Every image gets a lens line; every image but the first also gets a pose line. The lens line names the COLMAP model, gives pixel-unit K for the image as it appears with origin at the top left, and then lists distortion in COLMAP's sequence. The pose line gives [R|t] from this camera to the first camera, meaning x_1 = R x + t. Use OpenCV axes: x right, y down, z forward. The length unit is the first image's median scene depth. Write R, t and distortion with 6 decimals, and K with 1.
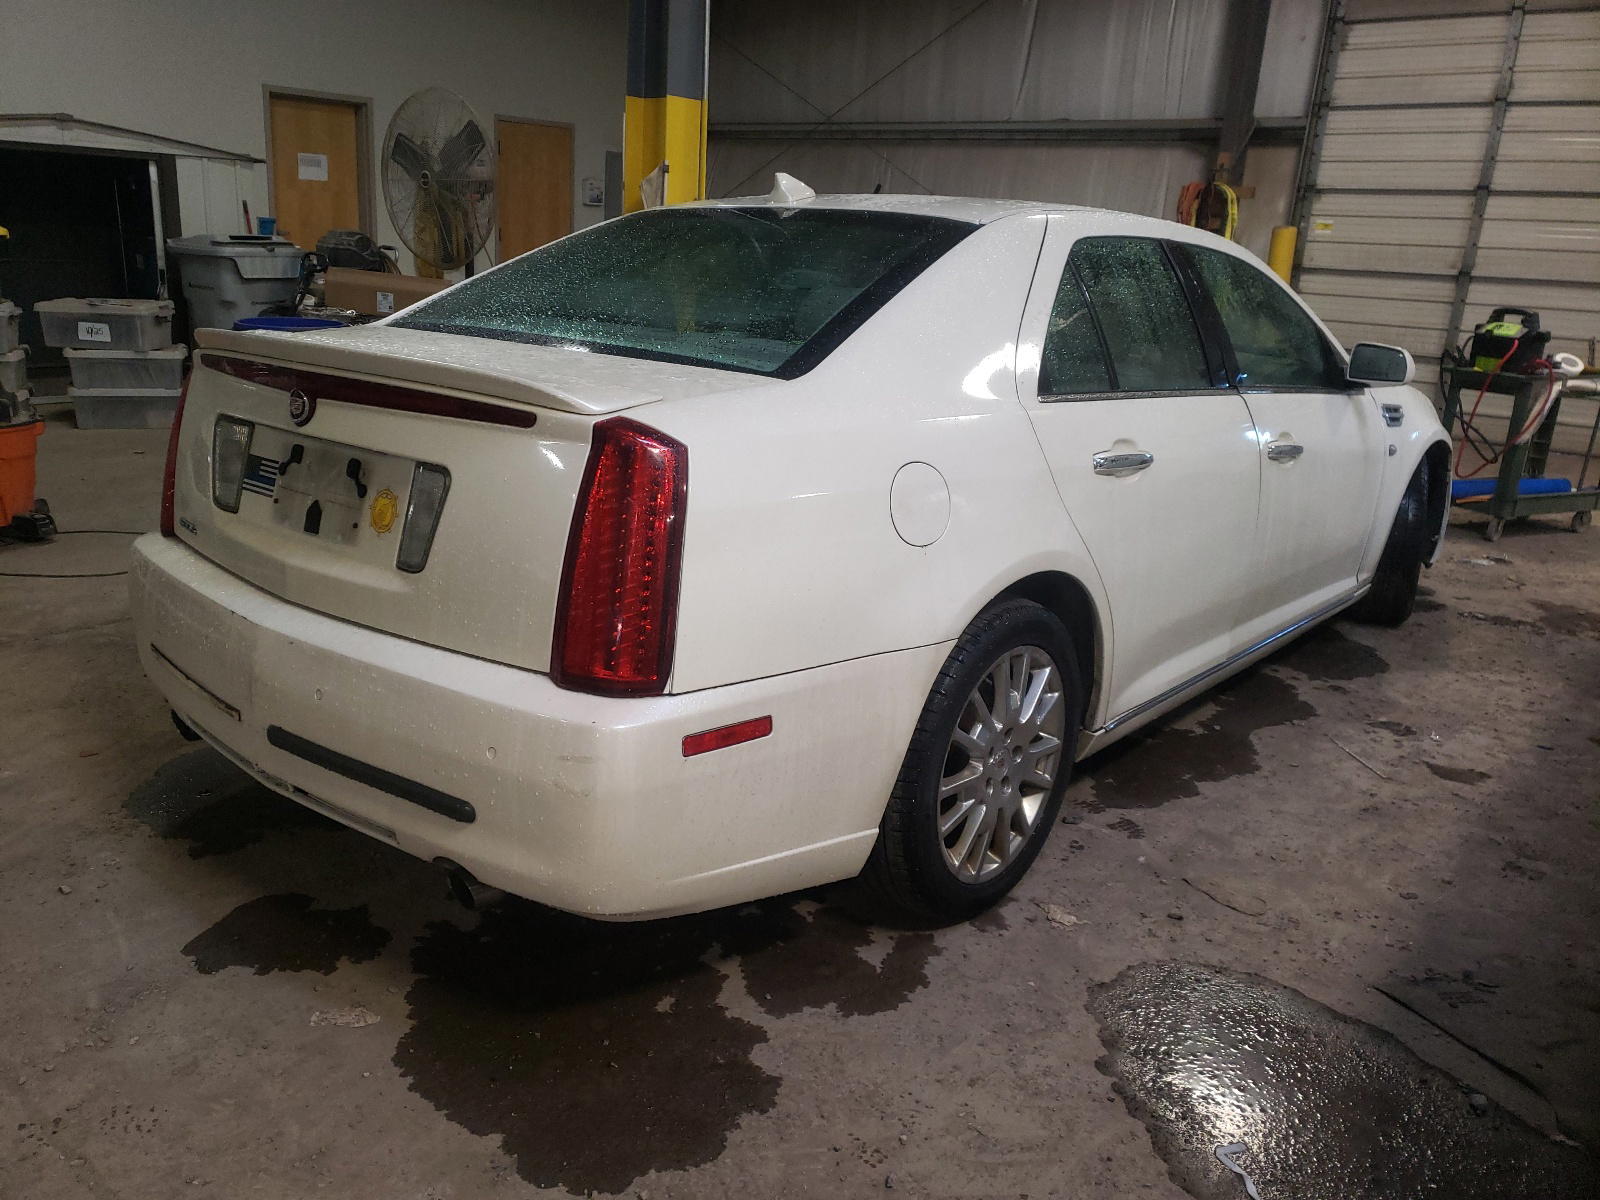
lens RADIAL K [[1255.5, 0, 800.0], [0, 1255.5, 600.0], [0, 0, 1]] dist [0.015976, 0.002253]
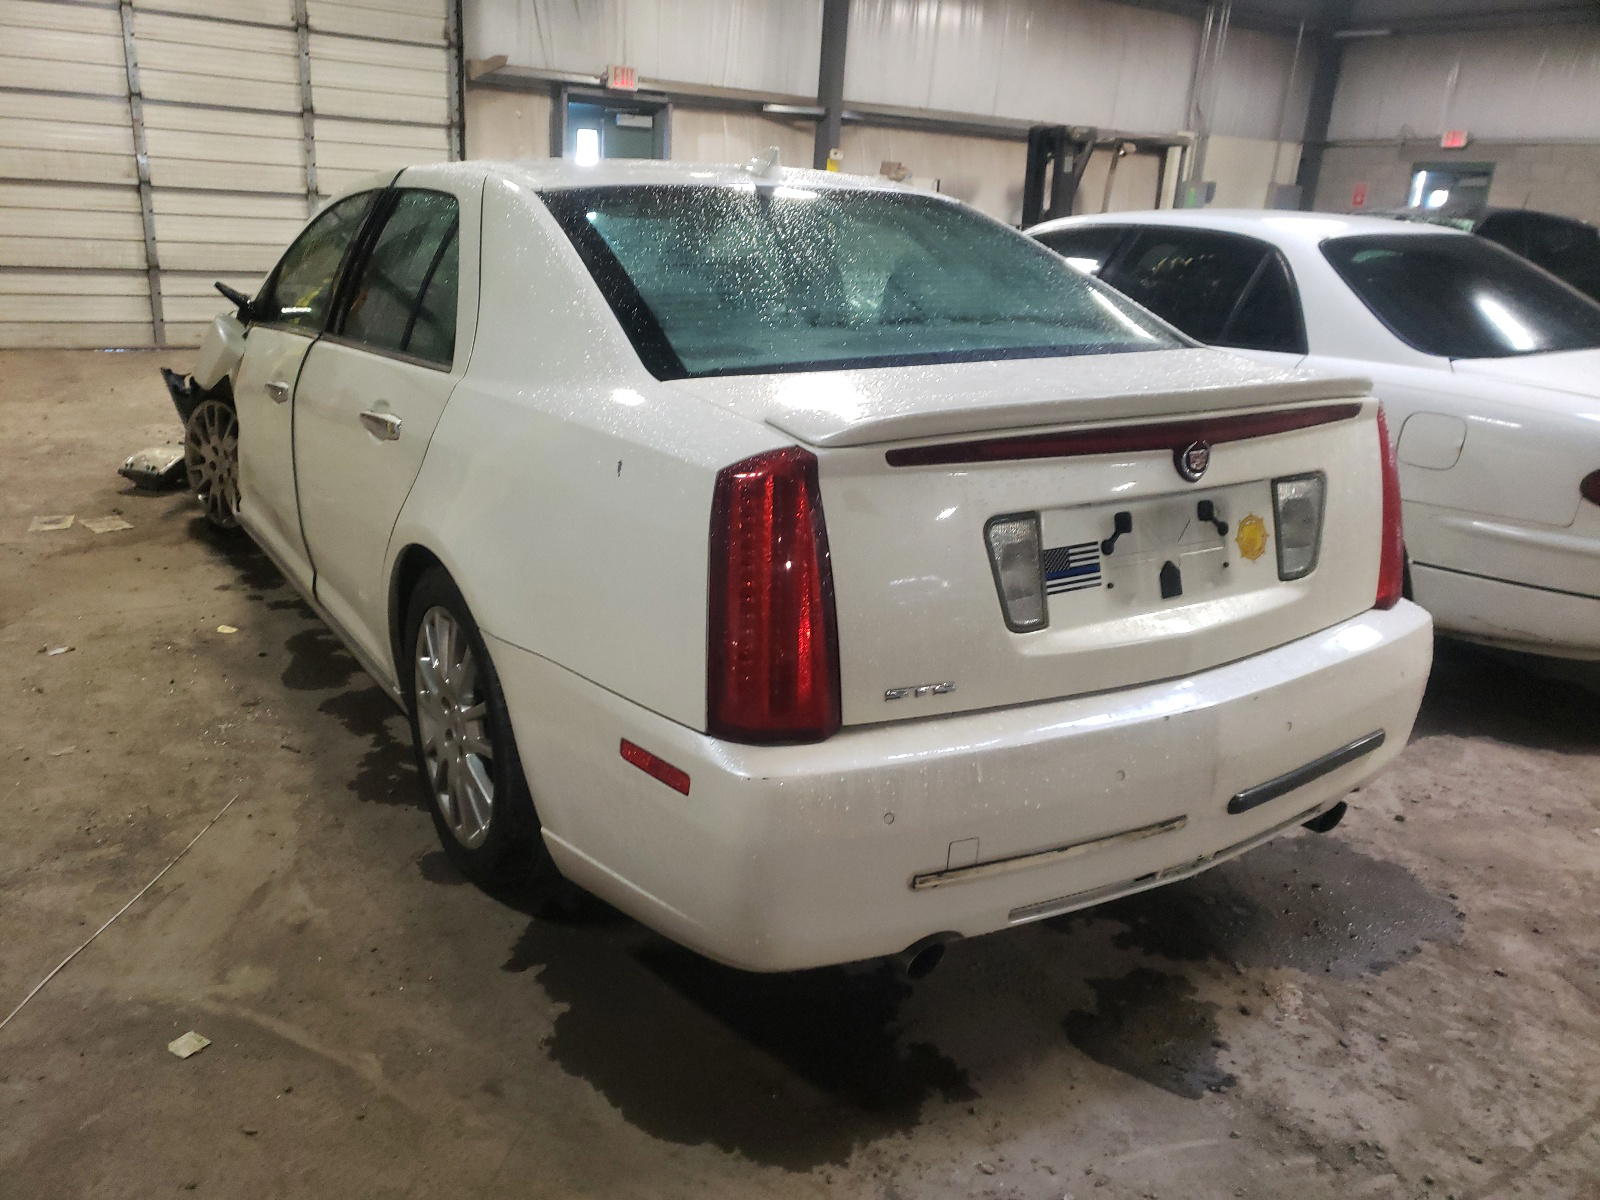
lens RADIAL K [[1194.4, 0, 800.0], [0, 1194.4, 600.0], [0, 0, 1]] dist [0.008918, 0.006241]
pose [[0.312656, -0.331809, 0.890027, -1.206595], [0.238253, 0.934443, 0.264672, -0.334115], [-0.919501, 0.129301, 0.371214, 0.901549]]
